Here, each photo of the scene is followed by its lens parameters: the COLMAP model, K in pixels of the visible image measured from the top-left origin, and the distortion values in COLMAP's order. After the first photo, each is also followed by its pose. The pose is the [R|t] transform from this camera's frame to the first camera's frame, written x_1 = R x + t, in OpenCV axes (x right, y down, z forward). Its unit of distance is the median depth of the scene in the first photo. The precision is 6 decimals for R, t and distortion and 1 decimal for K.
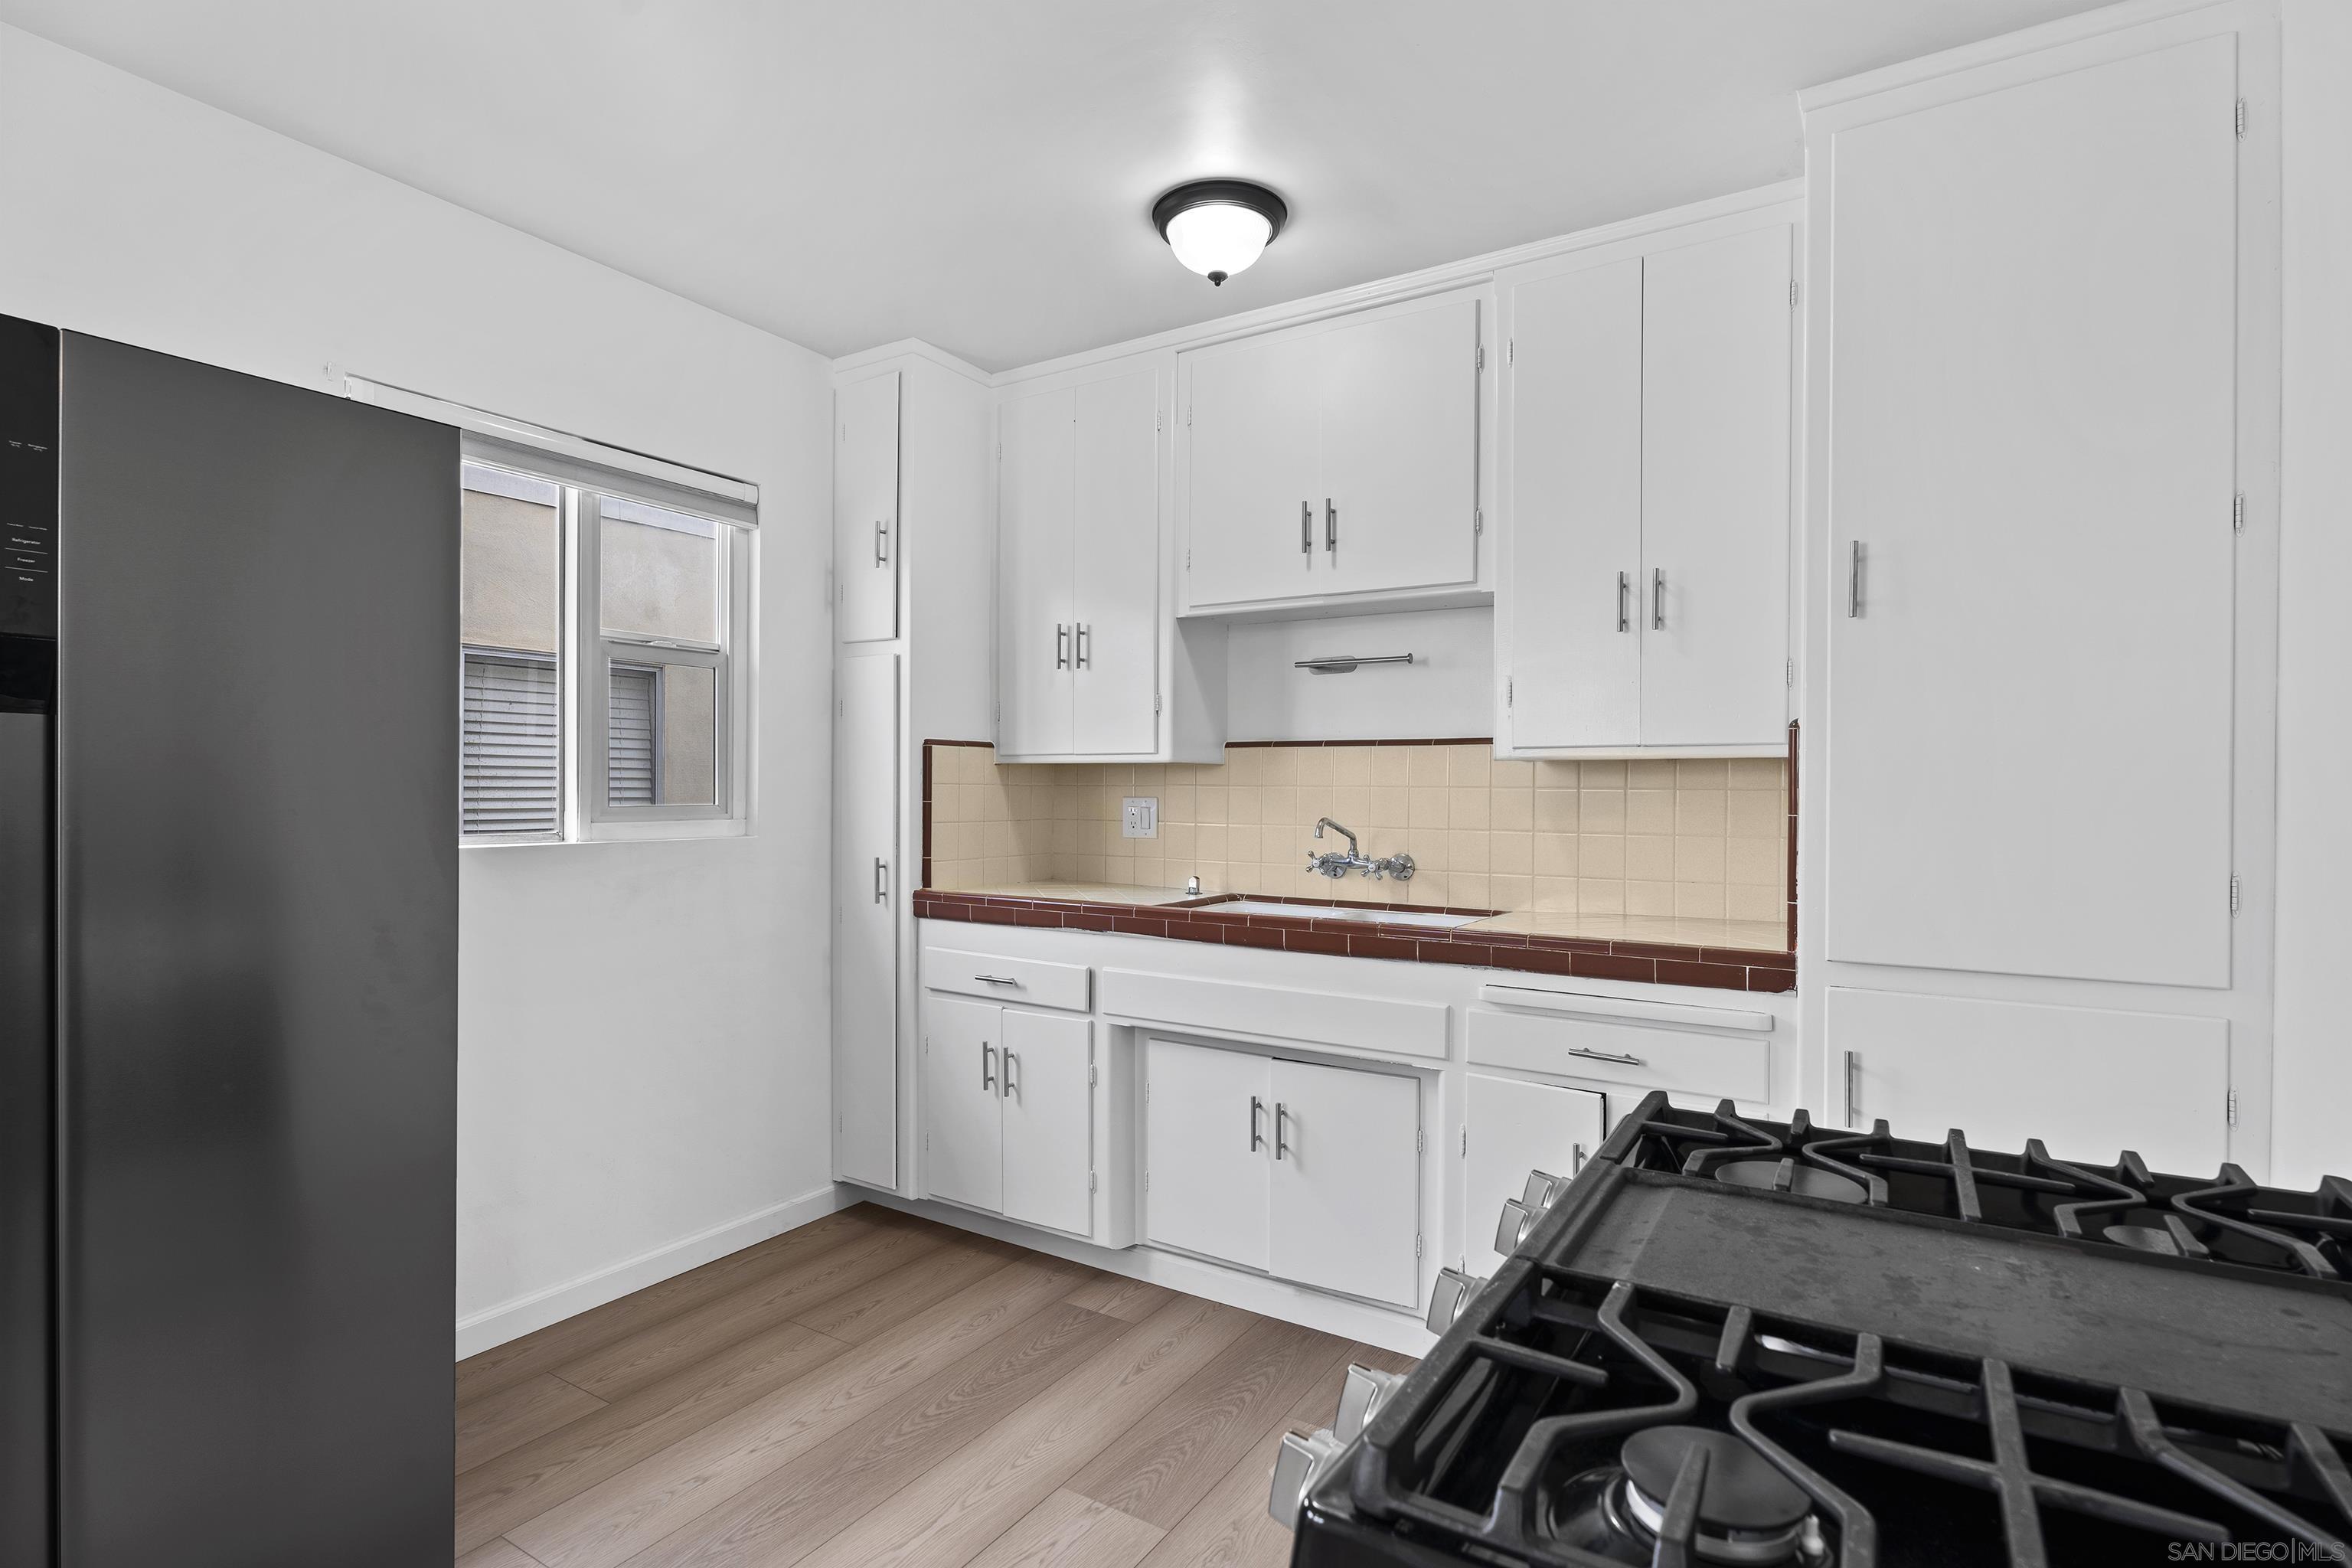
lens RADIAL K [[1177.0, 0, 1155.9], [0, 1177.0, 795.0], [0, 0, 1]] dist [-0.008434, 0.000377]
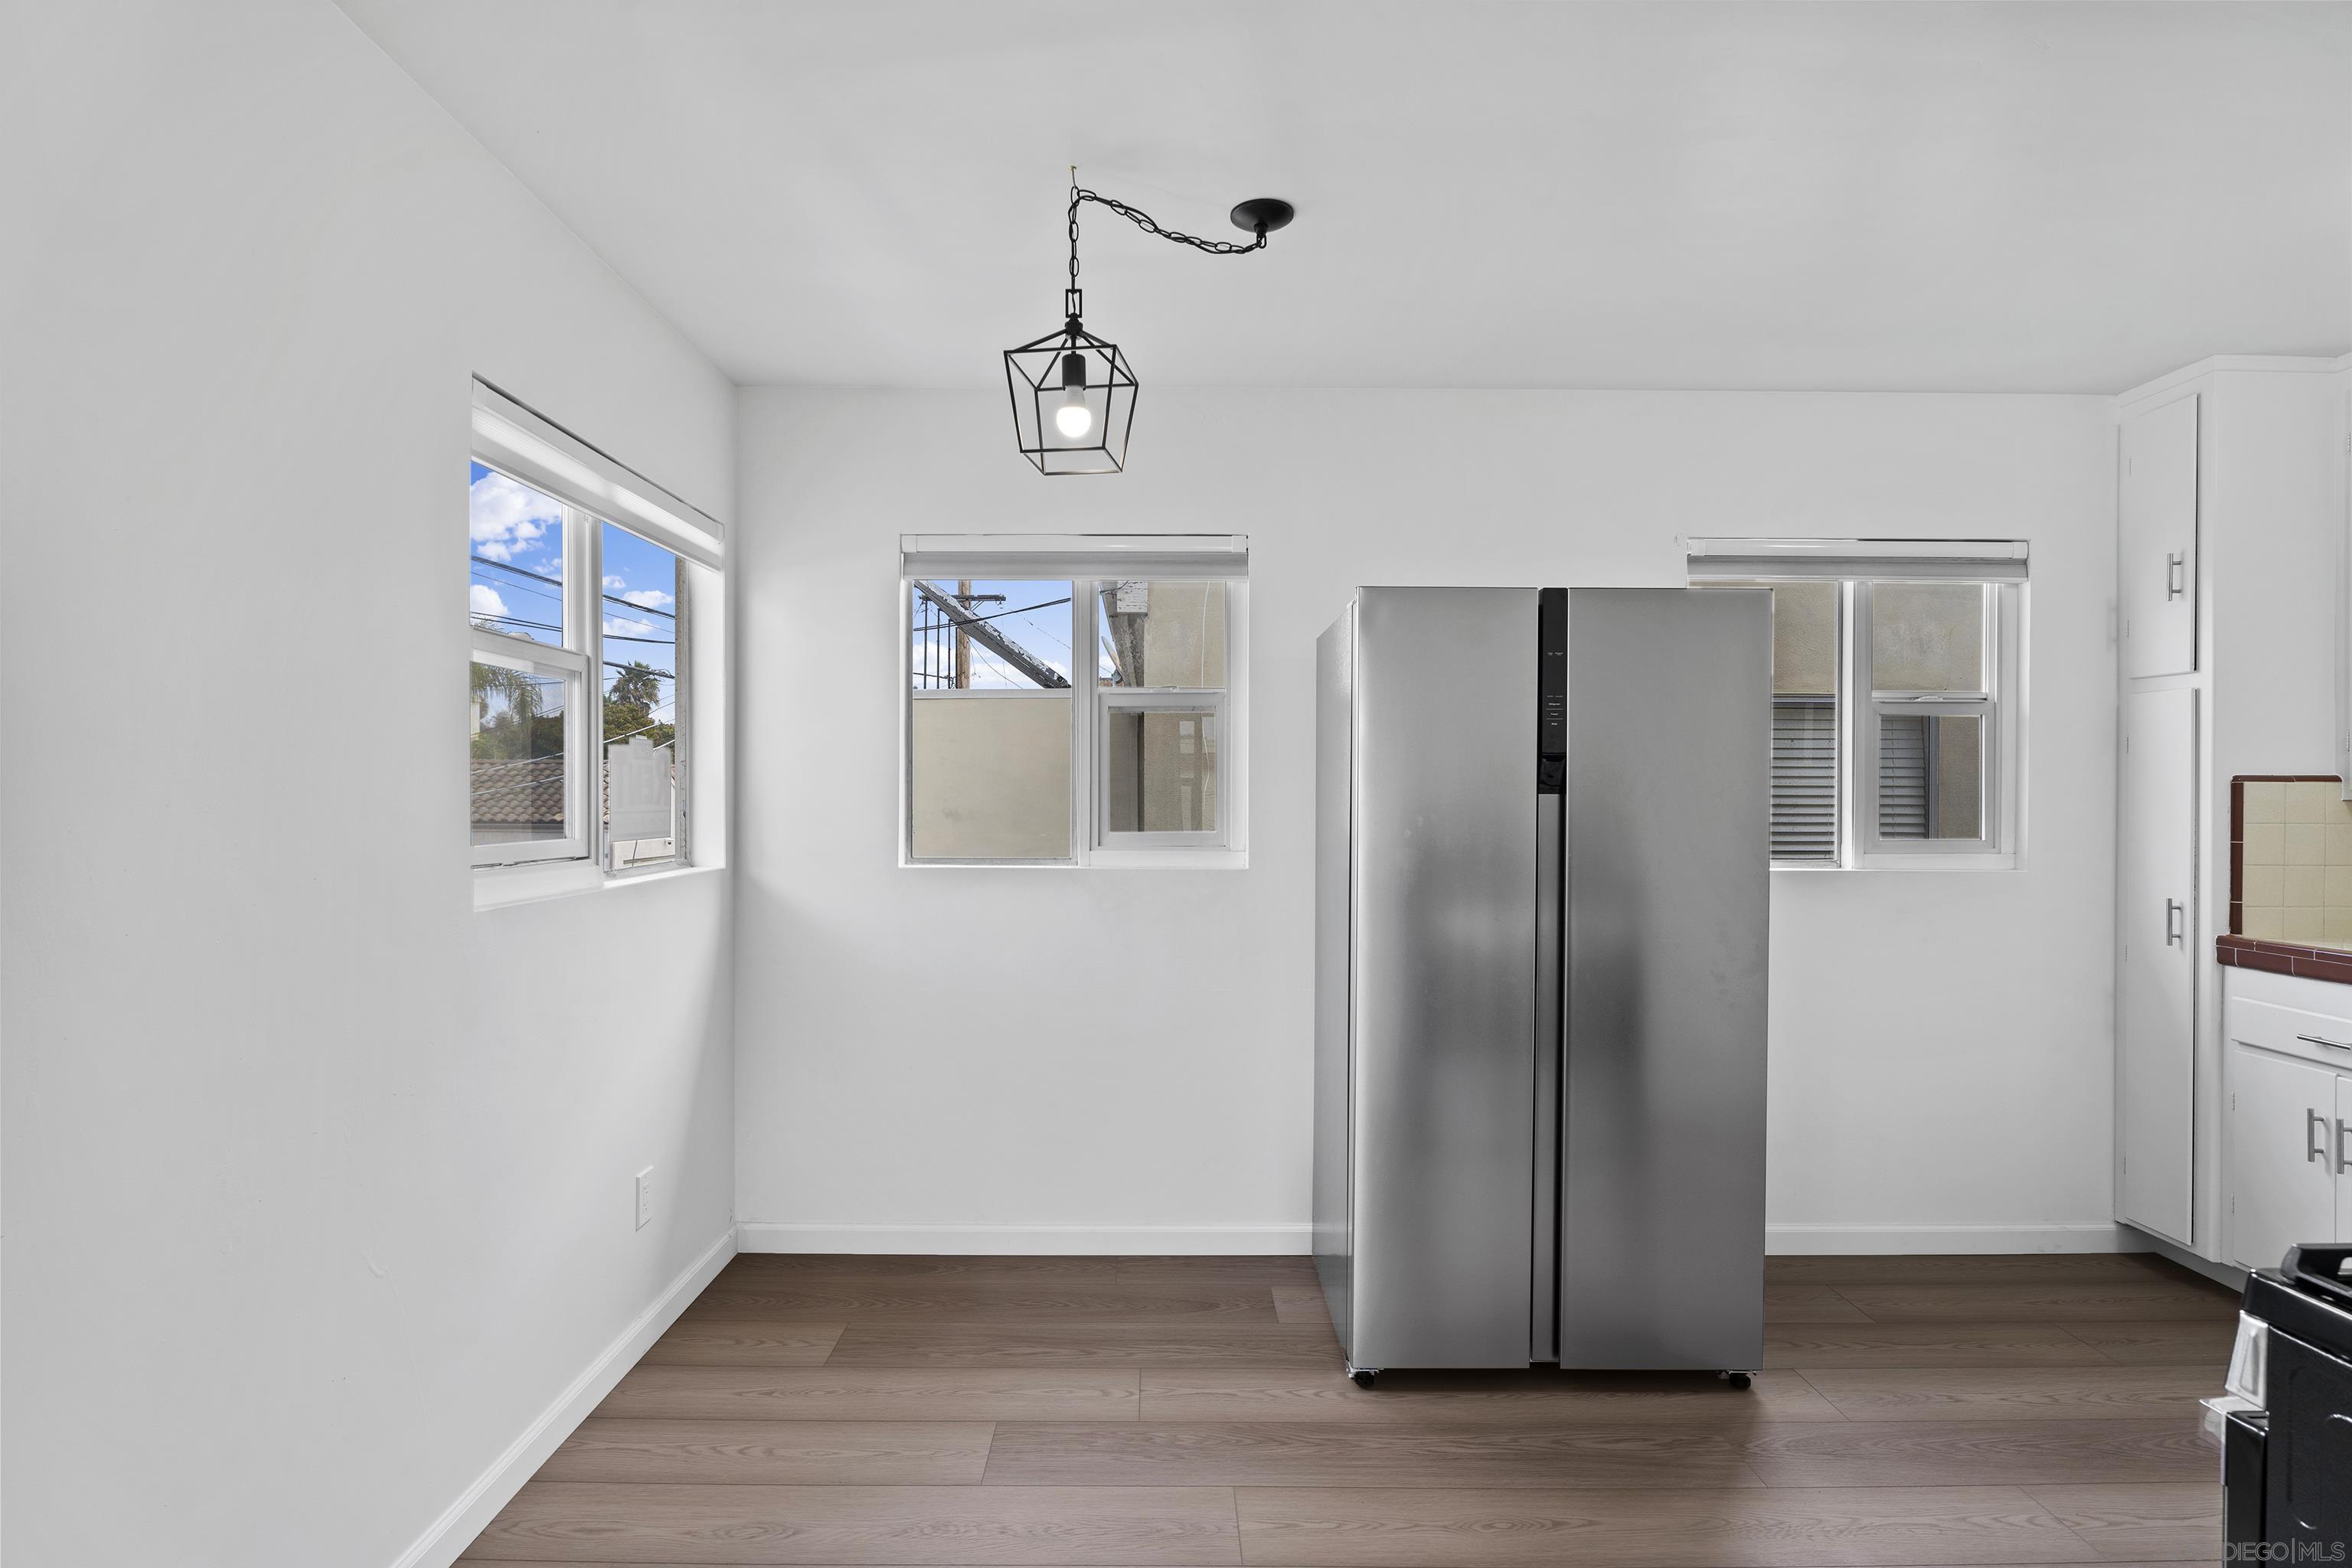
lens RADIAL K [[1177.0, 0, 1167.2], [0, 1177.0, 796.3], [0, 0, 1]] dist [-0.008434, 0.000377]
pose [[0.553898, -0.000266, -0.832584, 0.121241], [-0.007554, 0.999957, -0.005346, -0.021953], [0.832550, 0.009250, 0.553872, -0.252533]]
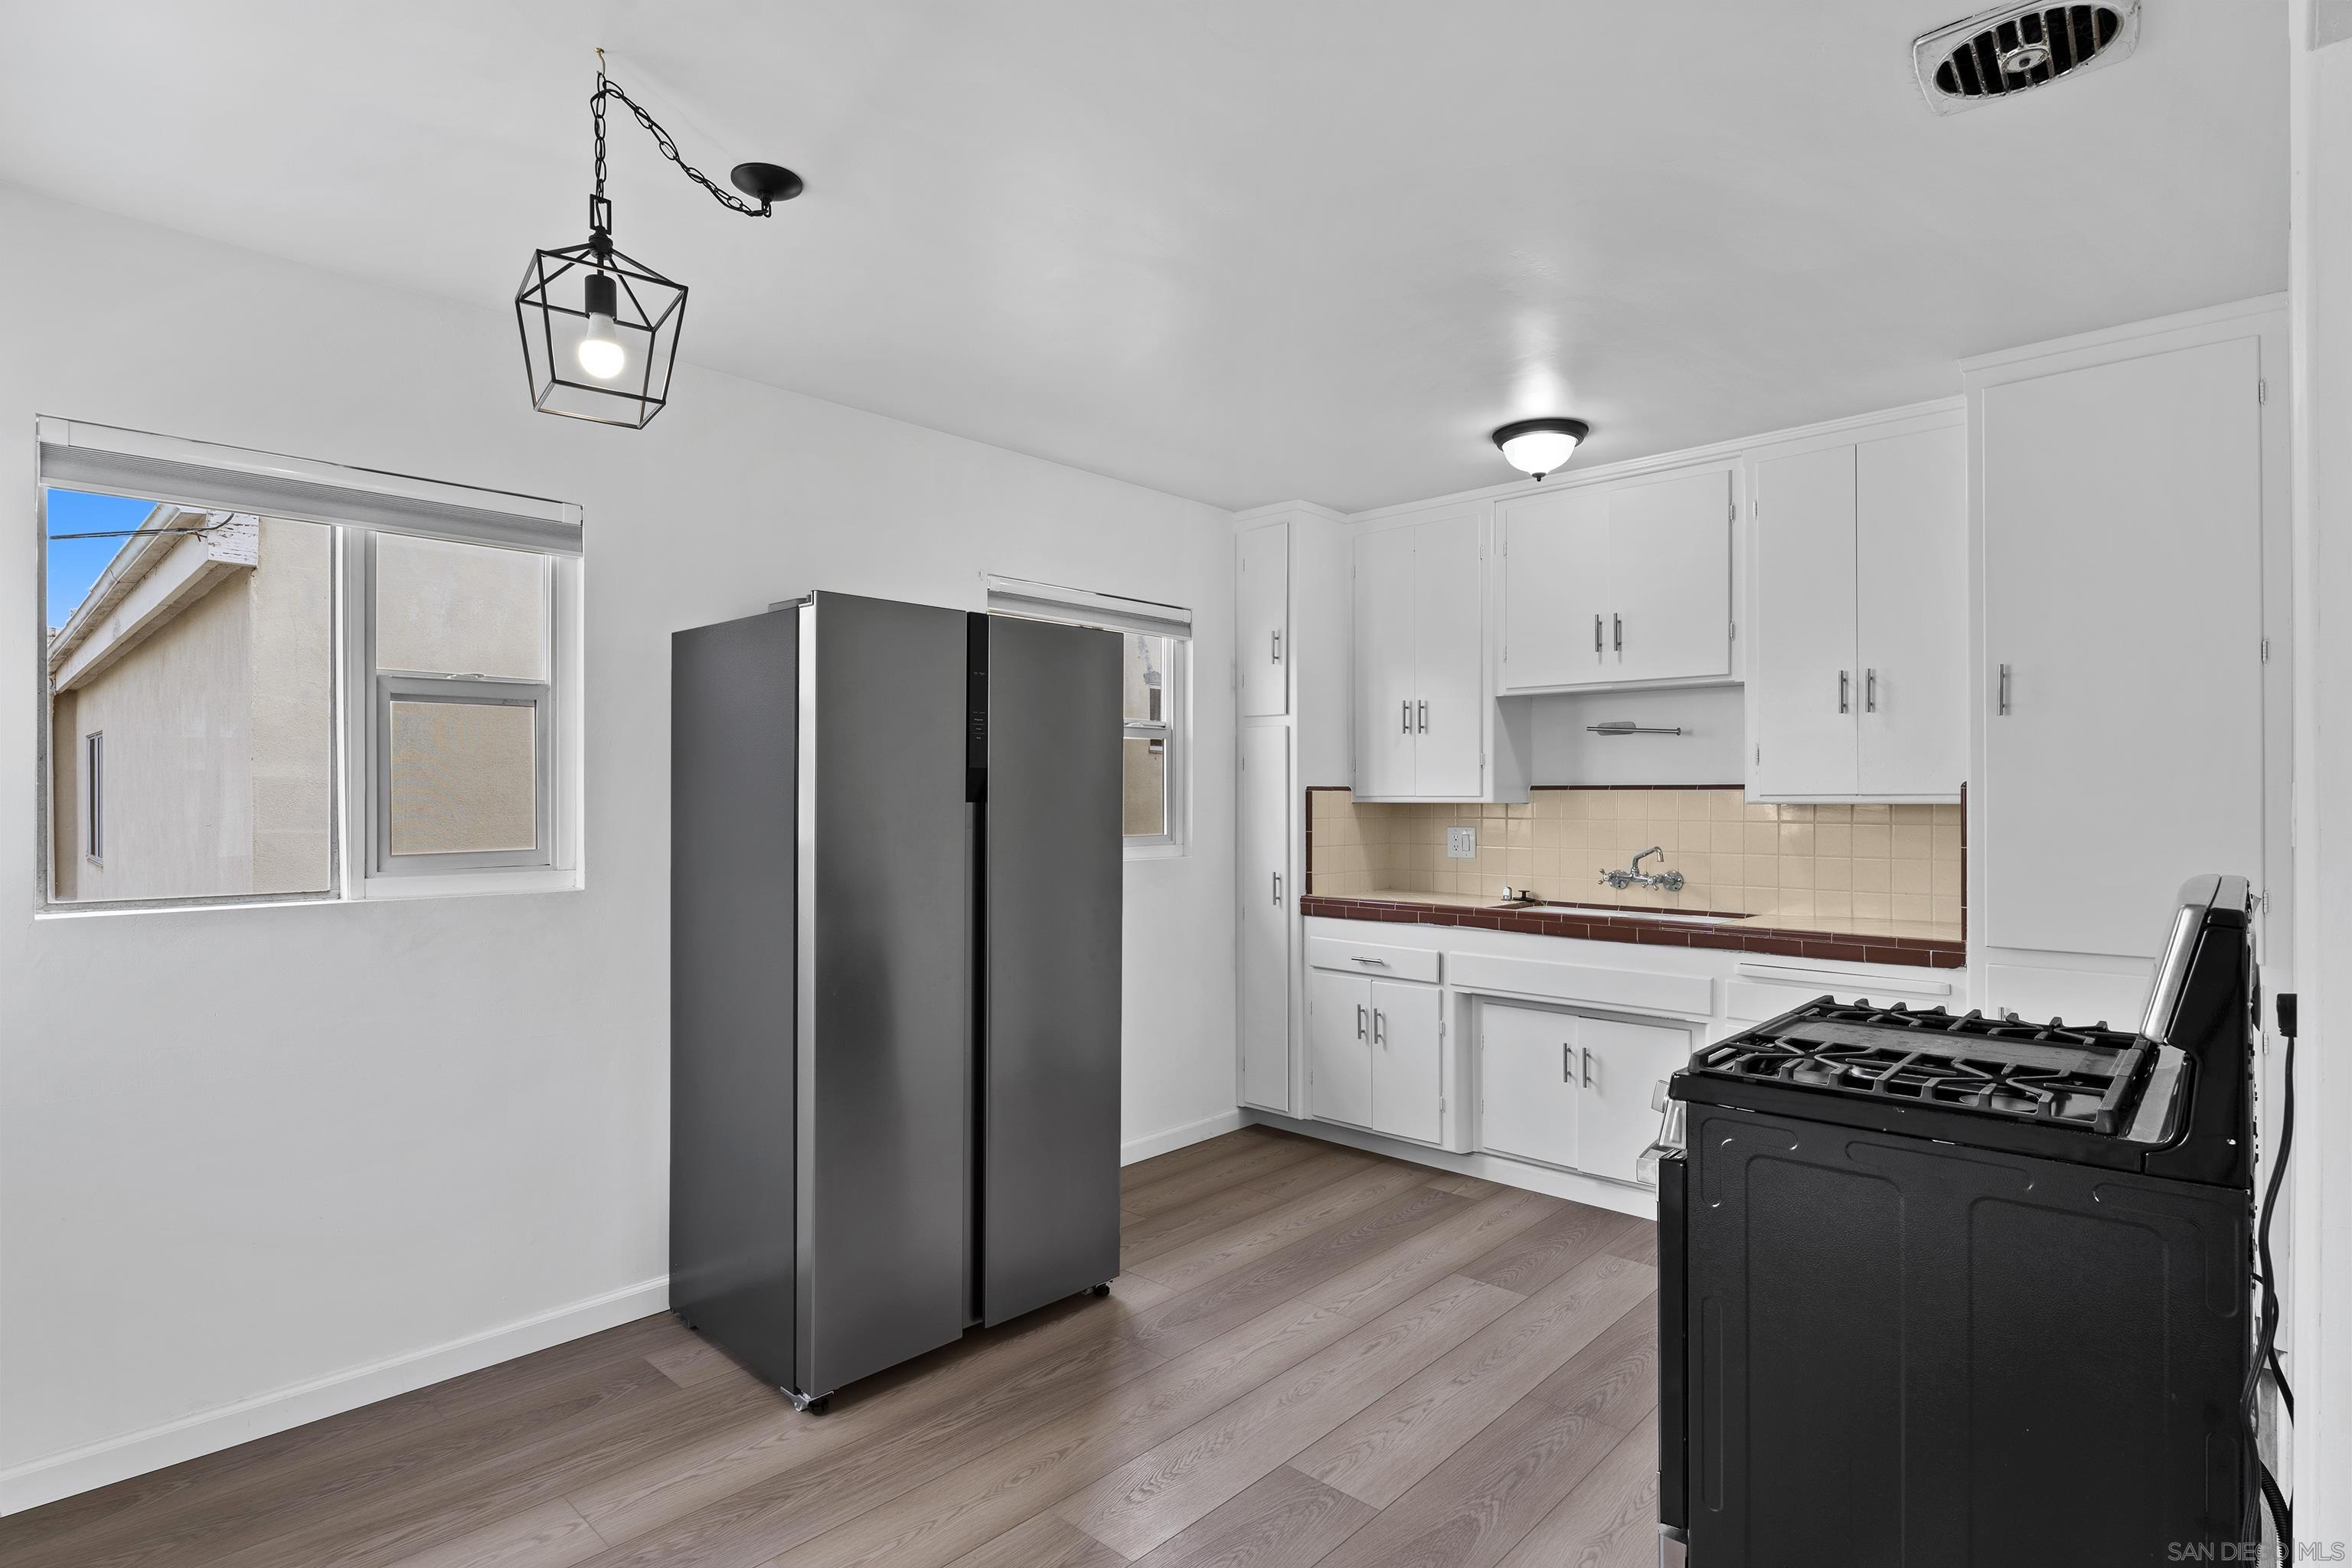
lens RADIAL K [[1177.0, 0, 1170.7], [0, 1177.0, 797.1], [0, 0, 1]] dist [-0.008434, 0.000377]
pose [[0.983627, -0.005894, -0.180122, -0.115493], [0.004218, 0.999944, -0.009684, -0.024755], [0.180169, 0.008765, 0.983597, -0.431885]]
